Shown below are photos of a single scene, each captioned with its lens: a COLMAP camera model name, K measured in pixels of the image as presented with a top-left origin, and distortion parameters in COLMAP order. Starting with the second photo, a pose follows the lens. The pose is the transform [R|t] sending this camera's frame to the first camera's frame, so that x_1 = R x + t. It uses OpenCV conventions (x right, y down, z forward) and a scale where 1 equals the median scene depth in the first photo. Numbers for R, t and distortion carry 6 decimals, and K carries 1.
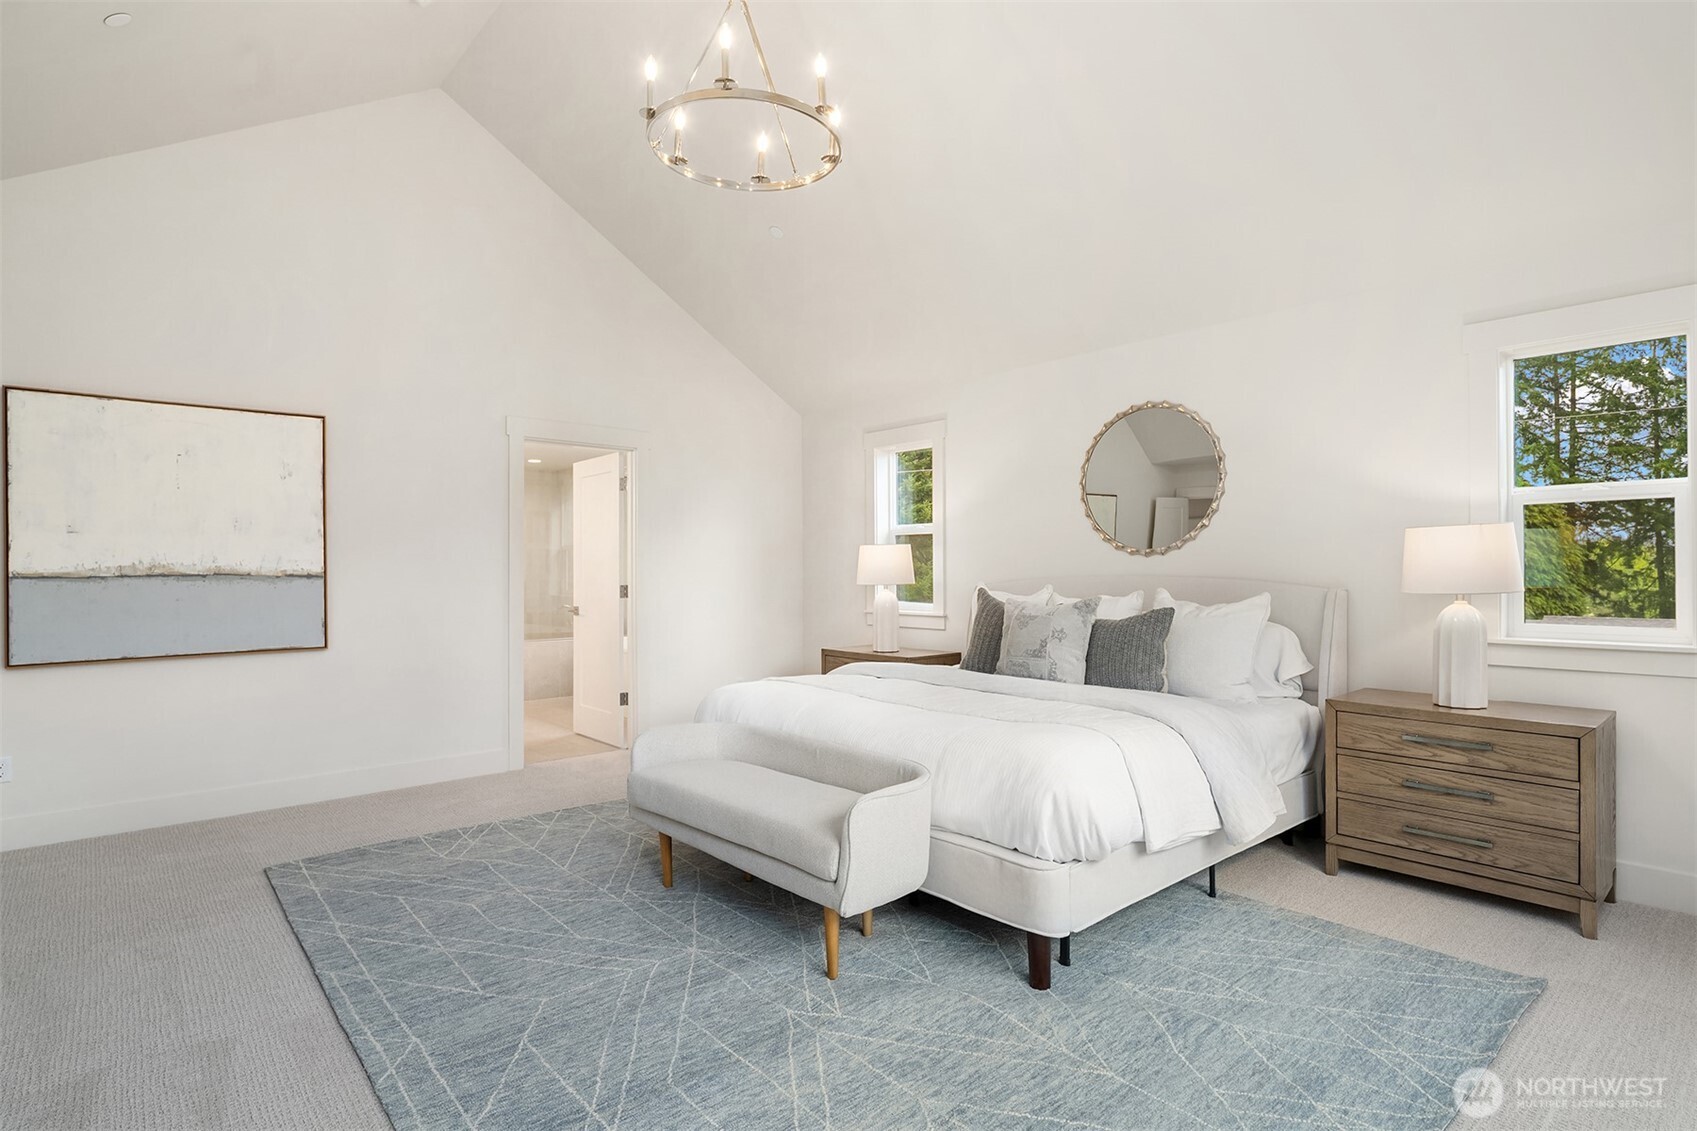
lens RADIAL K [[840.1, 0, 838.1], [0, 840.1, 563.6], [0, 0, 1]] dist [-0.001510, -0.001549]
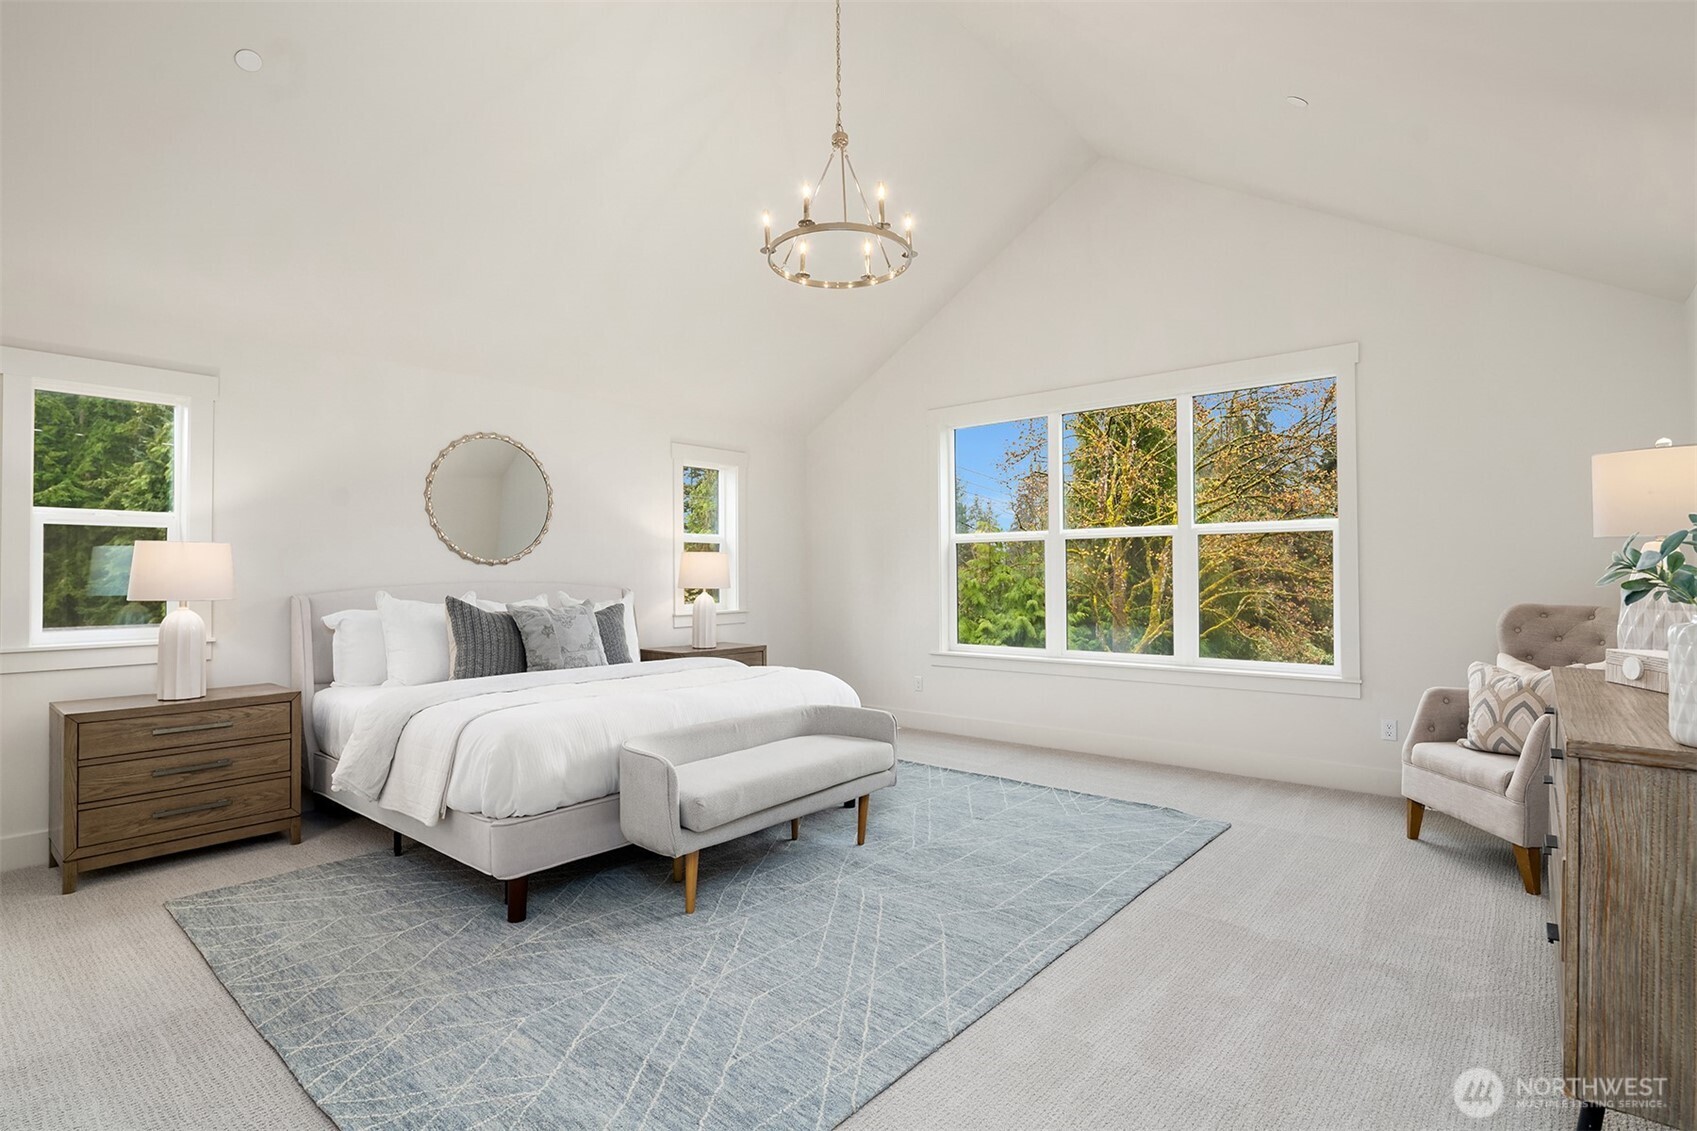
lens RADIAL K [[840.1, 0, 838.0], [0, 840.1, 567.7], [0, 0, 1]] dist [-0.001510, -0.001549]
pose [[-0.141074, -0.000386, 0.989999, -1.387587], [-0.010625, 0.999943, -0.001124, 0.003694], [-0.989942, -0.010677, -0.141070, 1.177435]]
